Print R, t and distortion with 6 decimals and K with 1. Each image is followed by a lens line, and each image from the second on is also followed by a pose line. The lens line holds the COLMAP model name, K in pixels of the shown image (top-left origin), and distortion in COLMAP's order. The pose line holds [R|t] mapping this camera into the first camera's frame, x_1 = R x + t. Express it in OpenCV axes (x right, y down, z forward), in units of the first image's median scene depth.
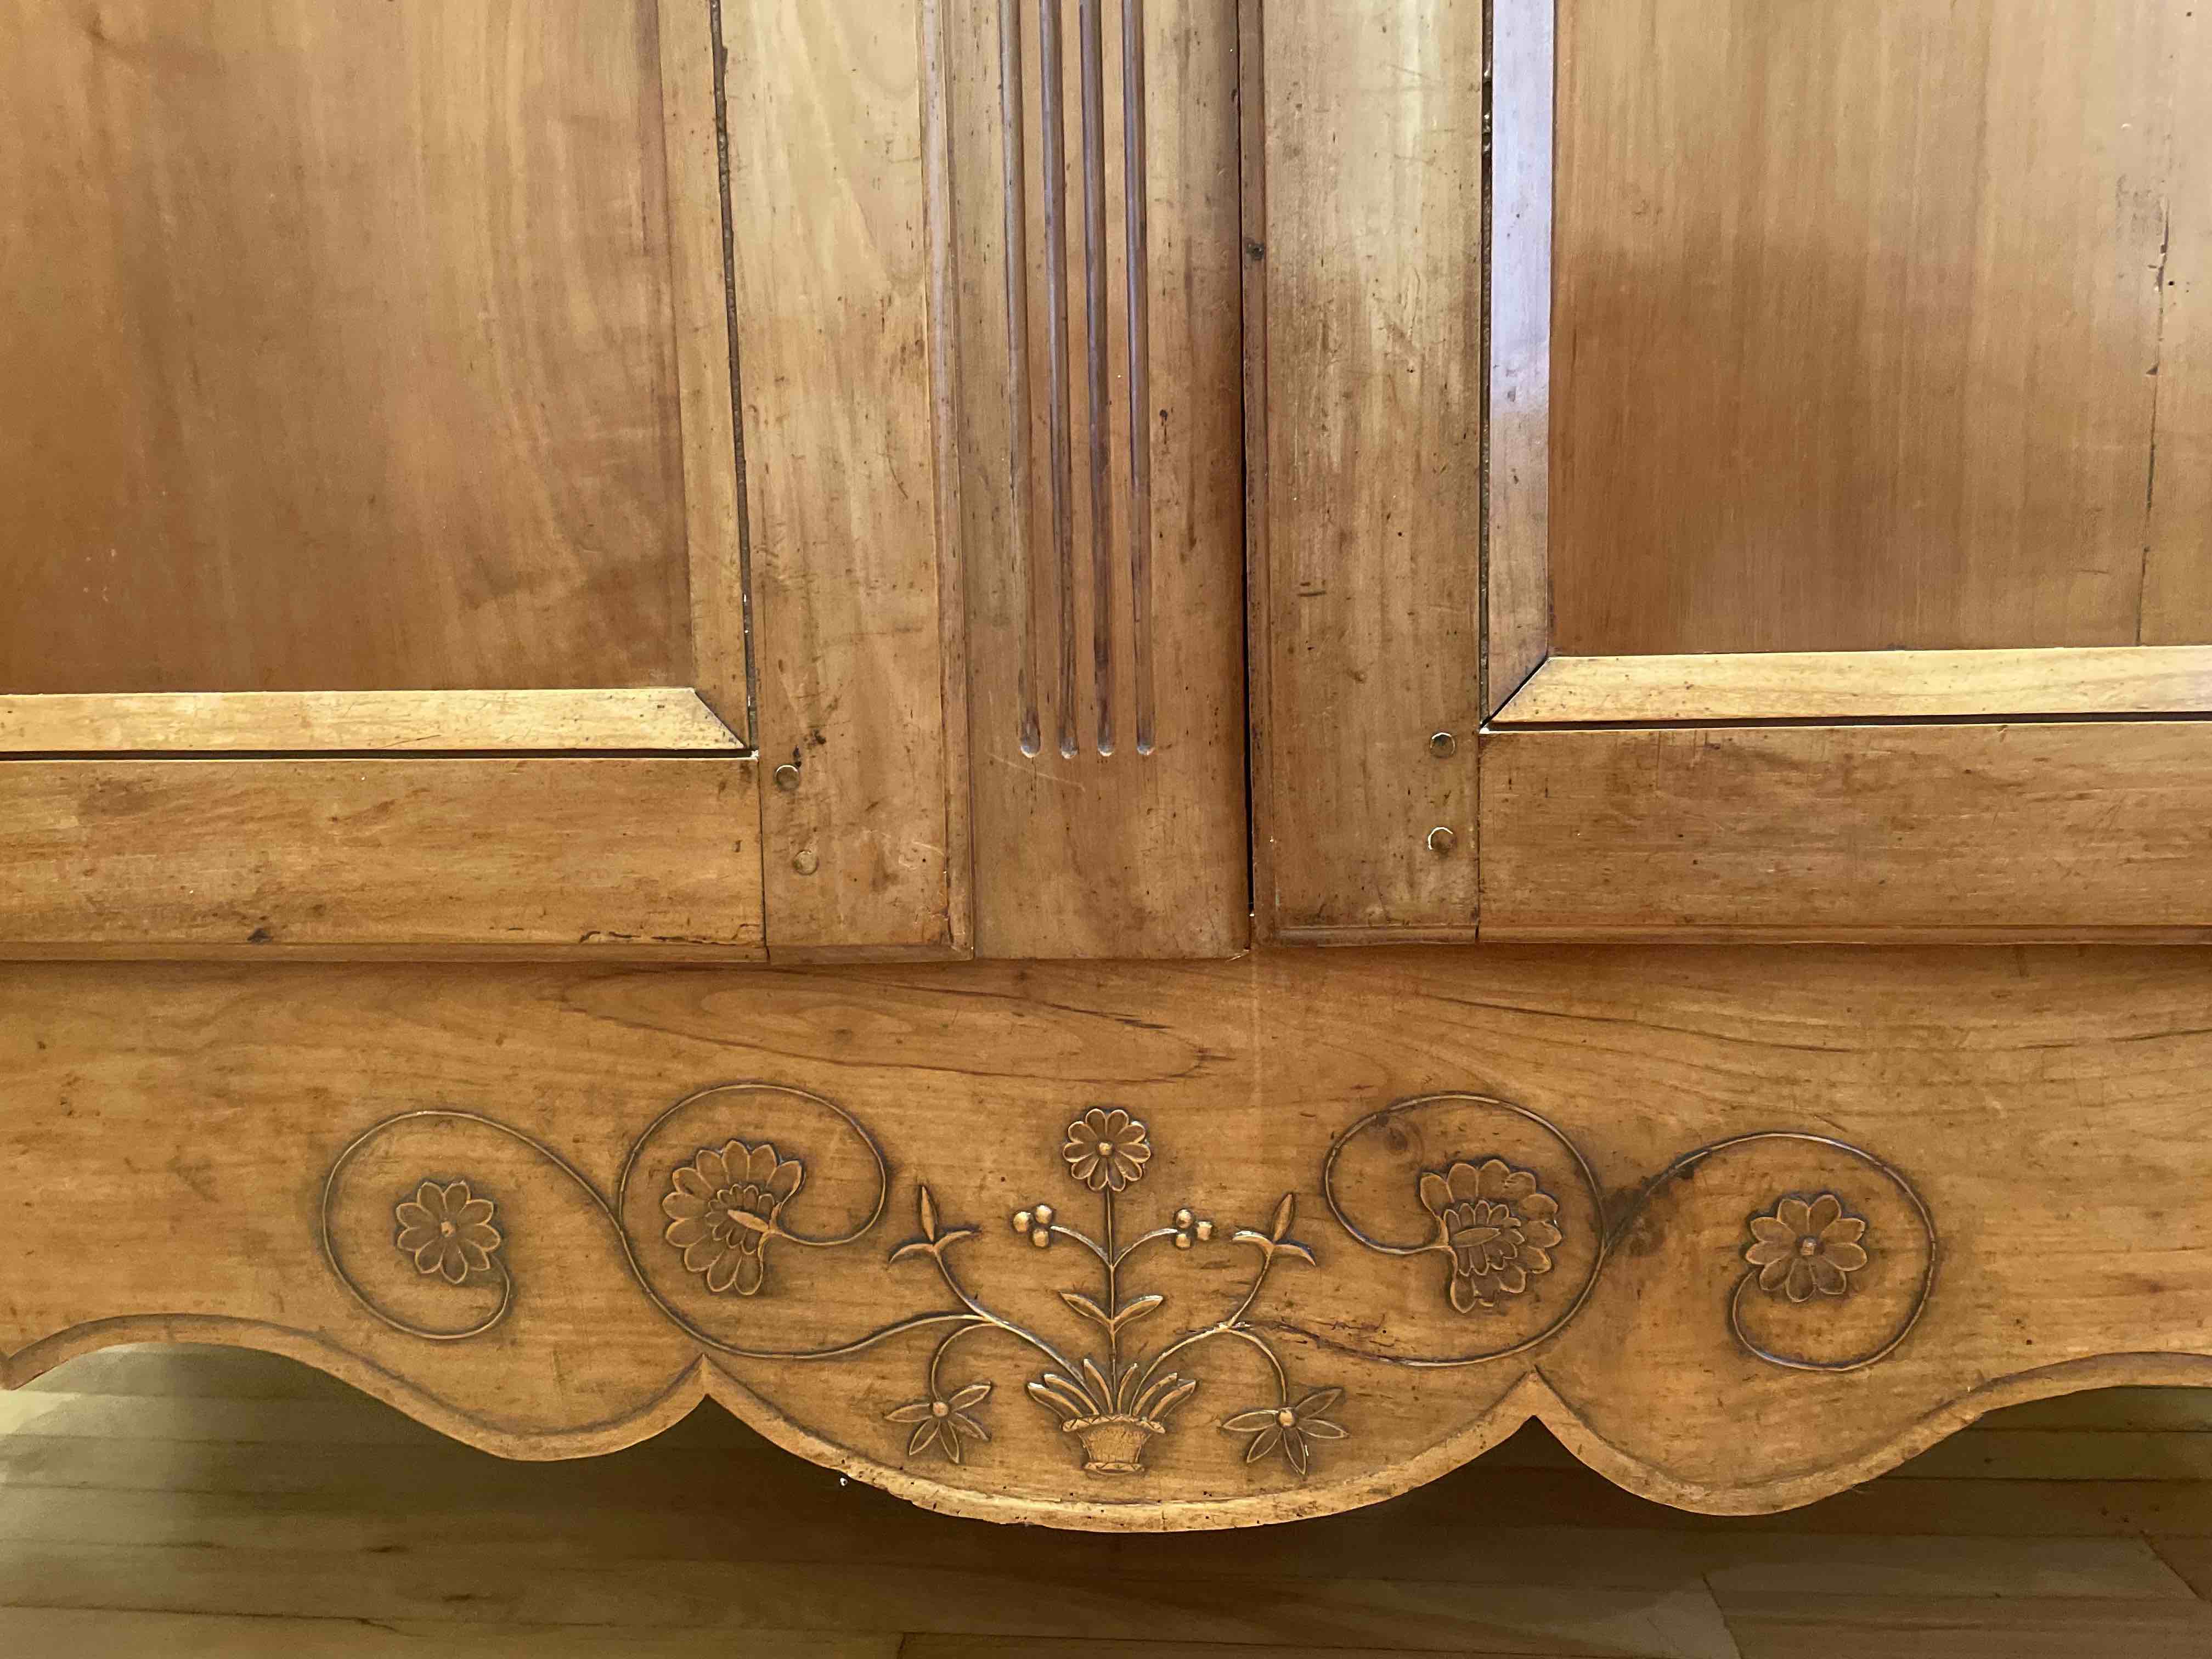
lens RADIAL K [[1686.5, 0, 1104.1], [0, 1686.5, 832.2], [0, 0, 1]] dist [0.048491, -0.014132]
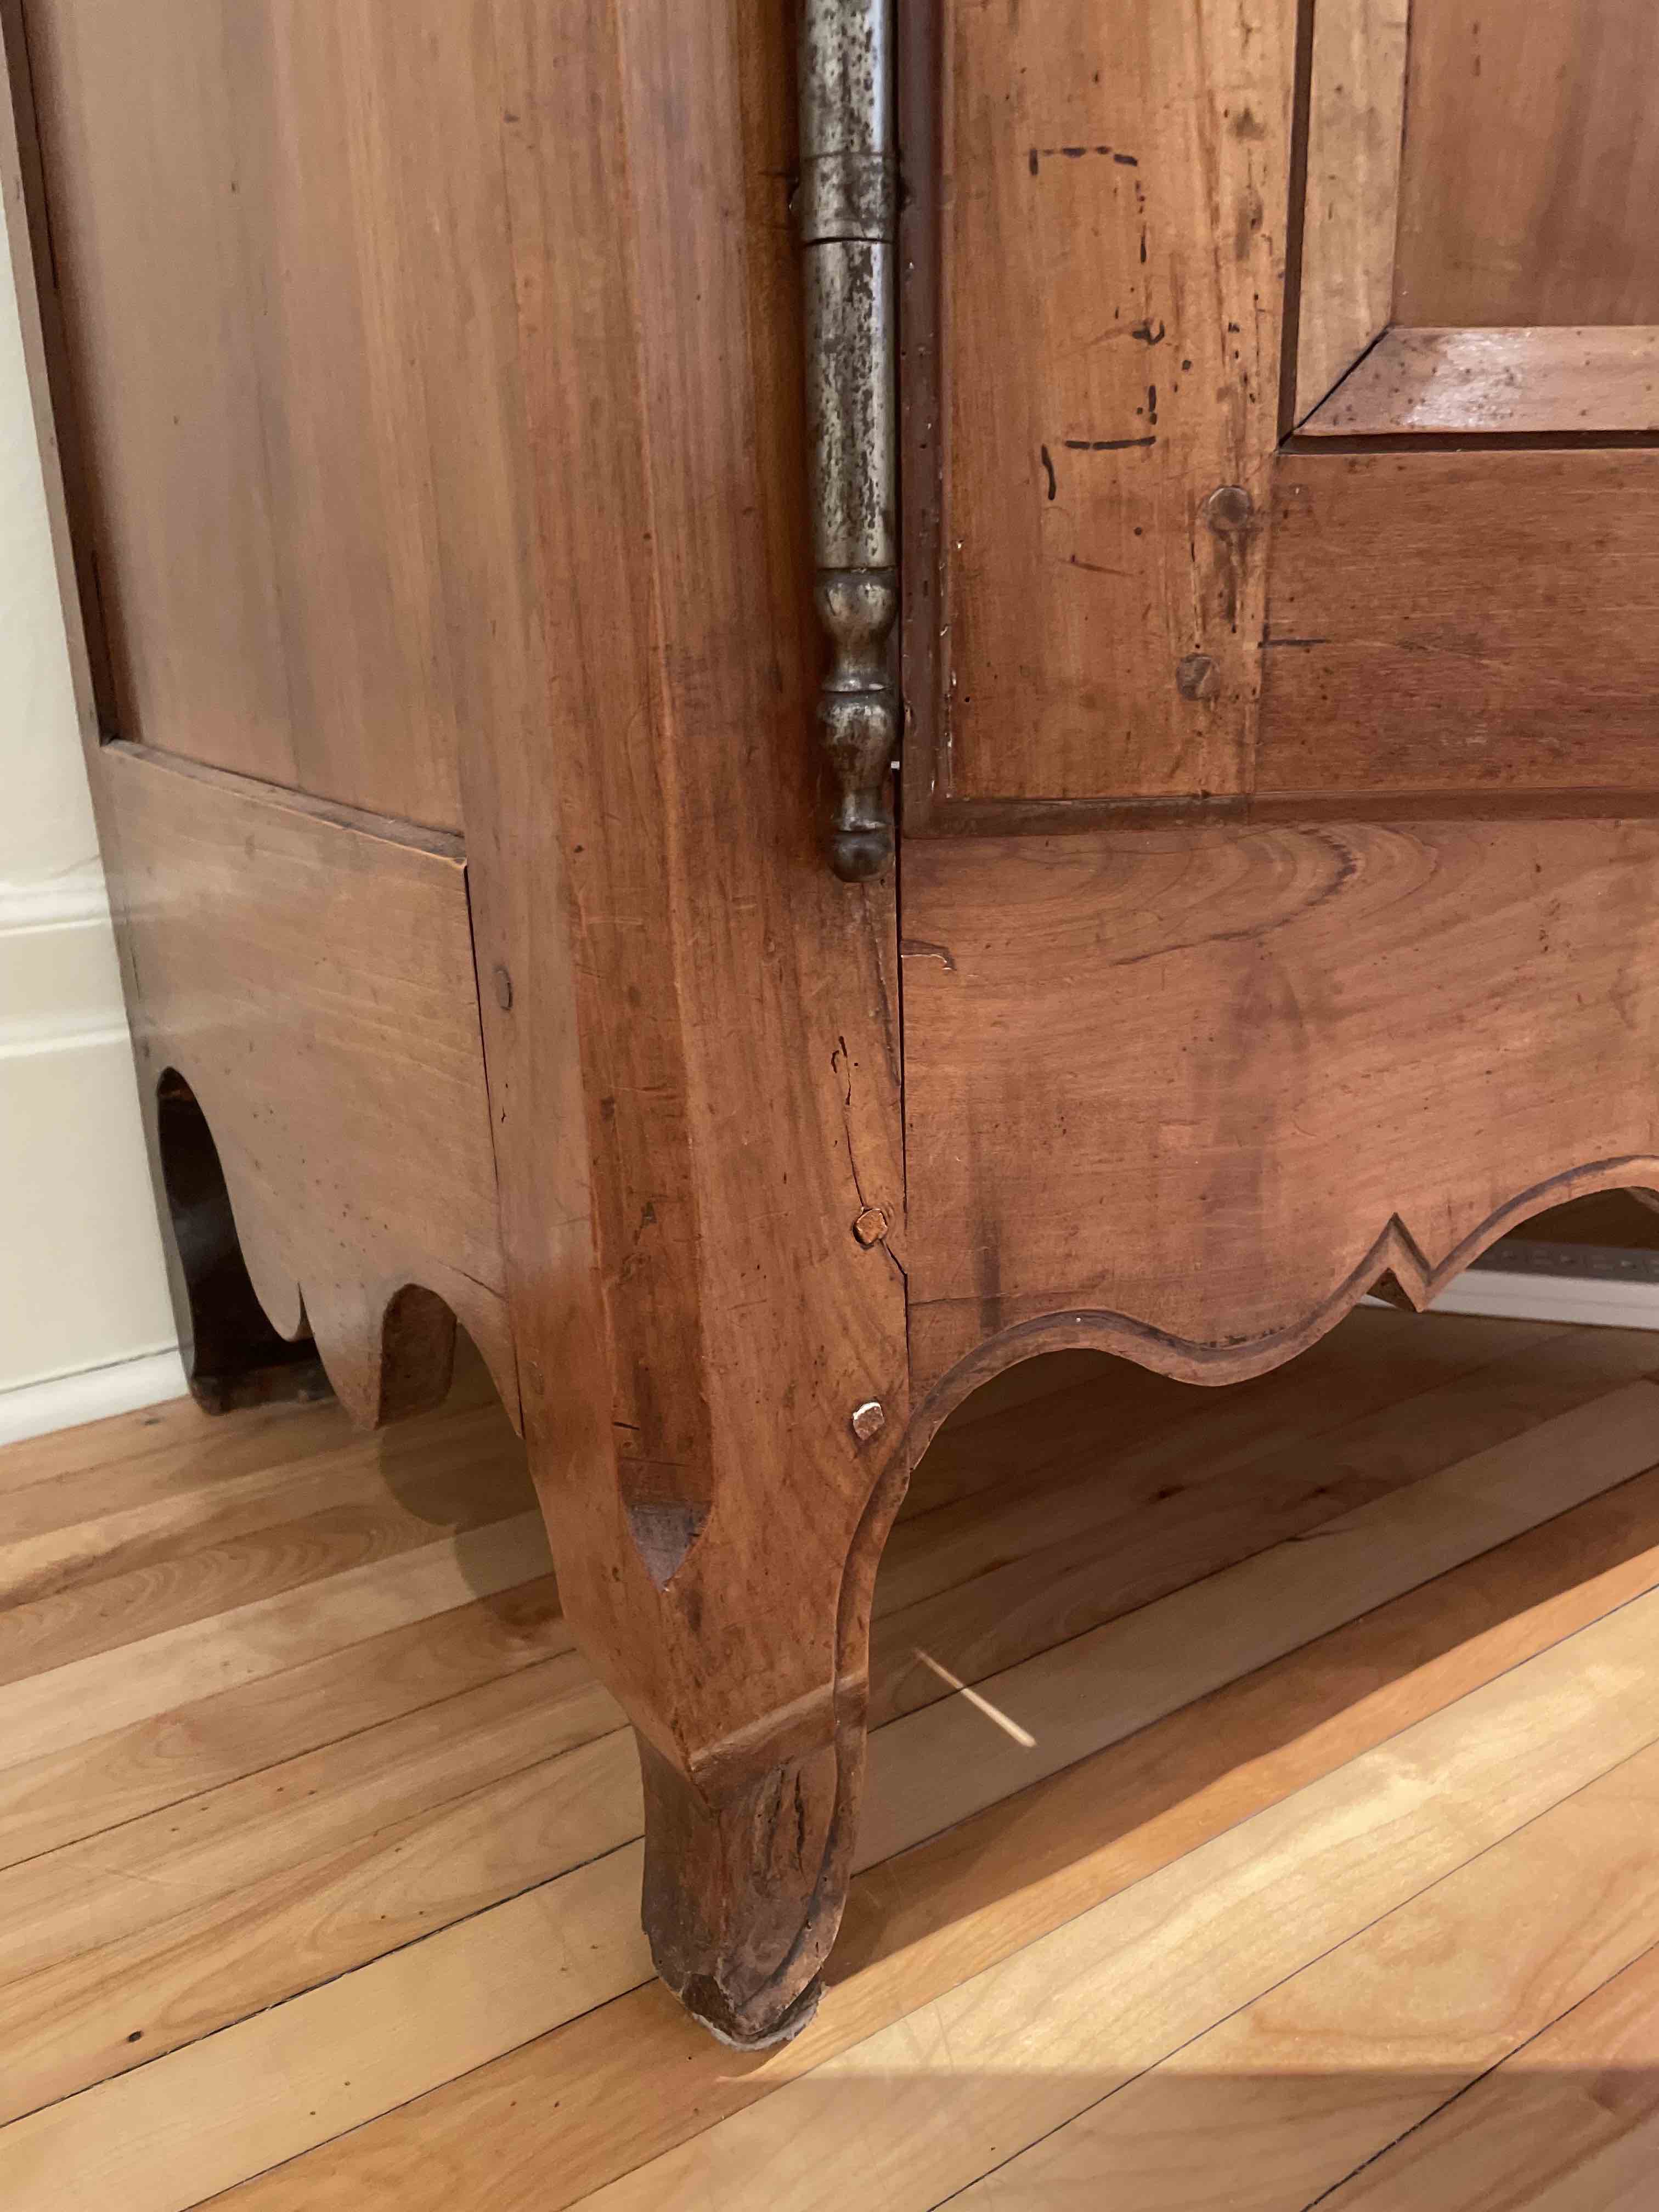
lens RADIAL K [[1686.5, 0, 827.7], [0, 1686.5, 1091.5], [0, 0, 1]] dist [0.048491, -0.014132]
pose [[0.769481, -0.182913, 0.611917, -1.379616], [0.091971, 0.979860, 0.177245, 0.054565], [-0.632013, -0.080108, 0.770806, 0.584432]]
